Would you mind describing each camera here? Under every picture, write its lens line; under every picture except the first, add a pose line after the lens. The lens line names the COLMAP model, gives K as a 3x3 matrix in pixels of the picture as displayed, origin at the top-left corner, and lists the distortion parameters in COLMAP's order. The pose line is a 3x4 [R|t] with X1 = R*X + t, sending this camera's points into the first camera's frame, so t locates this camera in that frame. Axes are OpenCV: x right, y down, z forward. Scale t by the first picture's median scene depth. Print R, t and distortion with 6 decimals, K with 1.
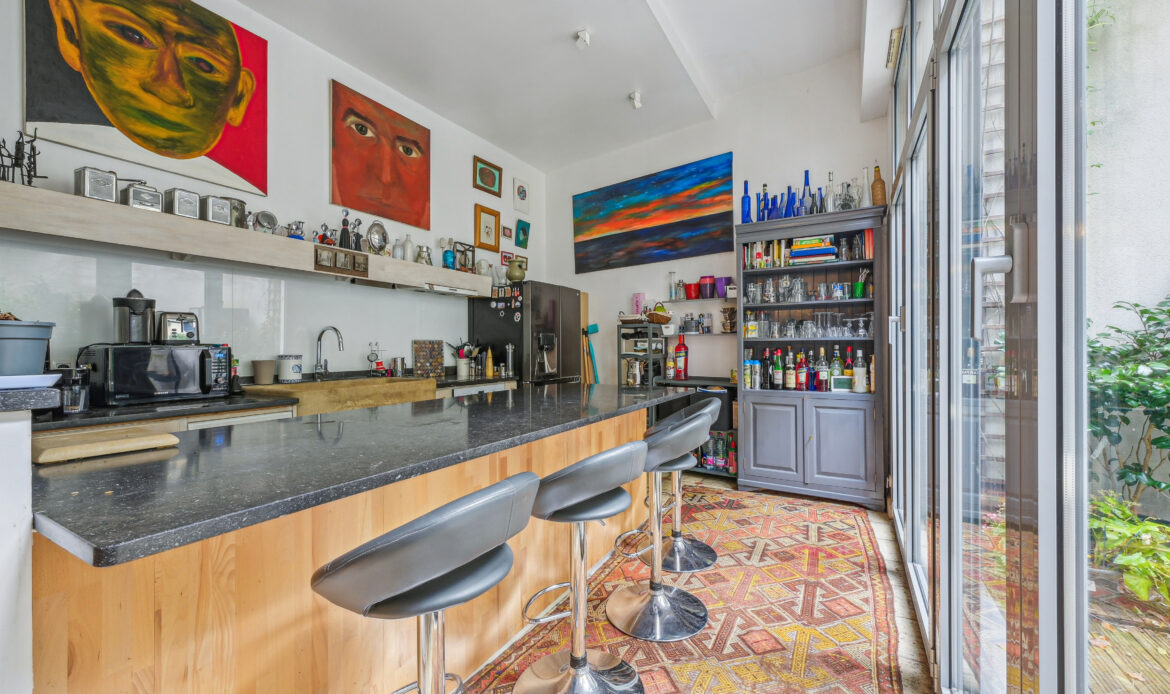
lens RADIAL K [[464.7, 0, 583.5], [0, 464.7, 348.0], [0, 0, 1]] dist [0.003710, -0.001259]
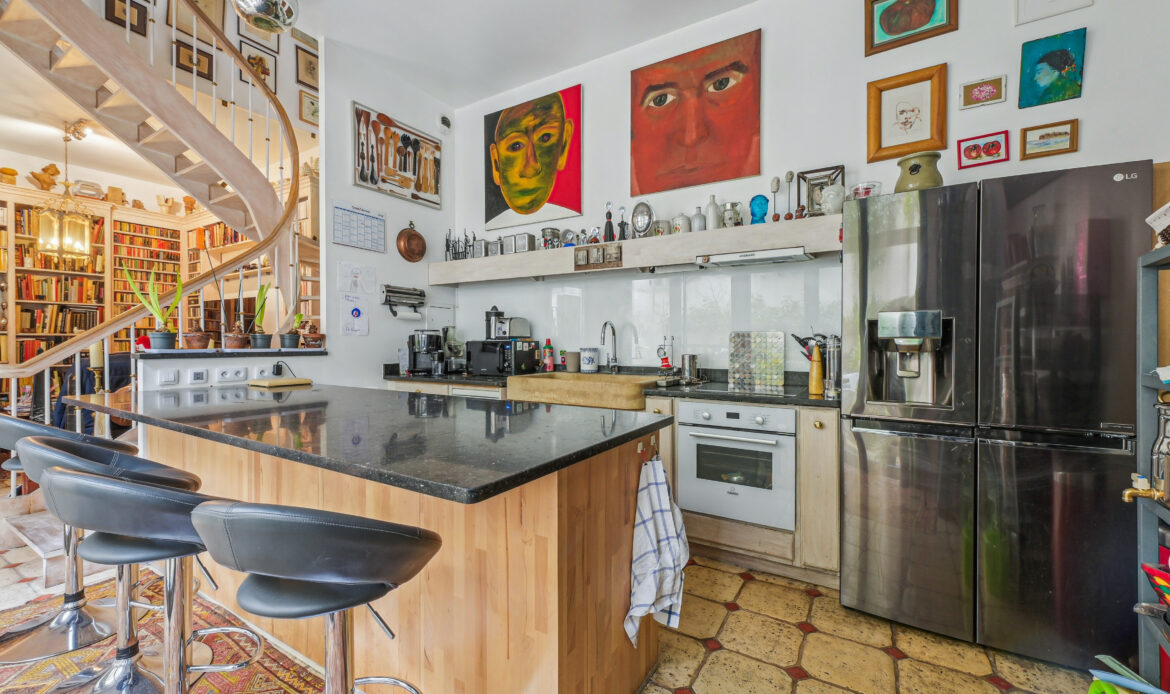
lens RADIAL K [[464.7, 0, 590.9], [0, 464.7, 345.9], [0, 0, 1]] dist [0.003710, -0.001259]
pose [[-0.018797, 0.014219, -0.999722, 0.459579], [-0.001139, 0.999898, 0.014243, -0.005925], [0.999823, 0.001407, -0.018779, 0.931284]]
